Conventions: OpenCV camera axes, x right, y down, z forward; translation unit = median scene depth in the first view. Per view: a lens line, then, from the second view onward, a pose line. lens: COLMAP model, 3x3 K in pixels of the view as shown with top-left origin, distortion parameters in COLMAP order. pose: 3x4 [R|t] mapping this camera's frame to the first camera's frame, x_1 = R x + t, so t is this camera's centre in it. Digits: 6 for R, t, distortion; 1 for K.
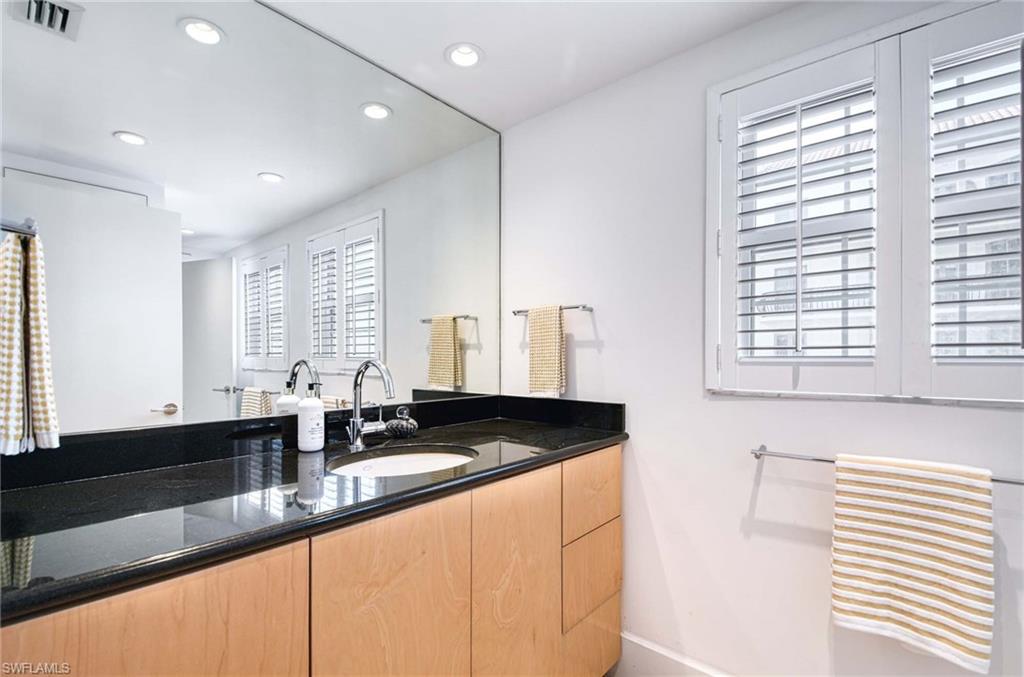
lens RADIAL K [[454.1, 0, 515.4], [0, 454.1, 354.9], [0, 0, 1]] dist [0.001004, -0.007443]
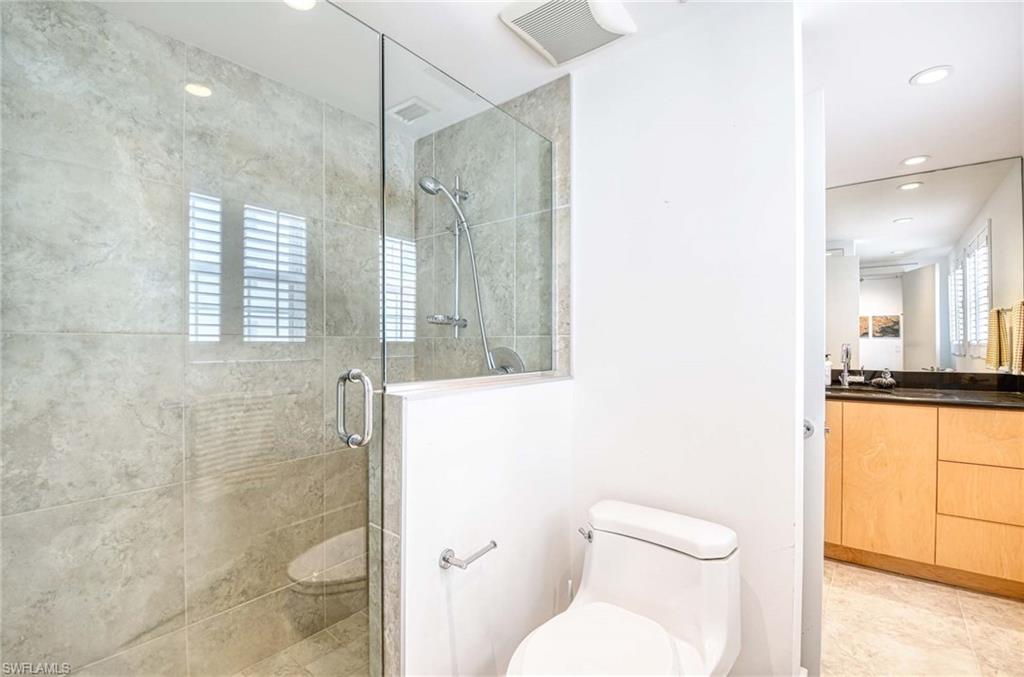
lens RADIAL K [[454.1, 0, 515.4], [0, 454.1, 354.9], [0, 0, 1]] dist [0.001004, -0.007443]
pose [[0.040627, 0.022678, -0.998917, 1.647495], [0.008882, 0.999695, 0.023057, -0.006306], [0.999135, -0.009809, 0.040413, -0.578379]]
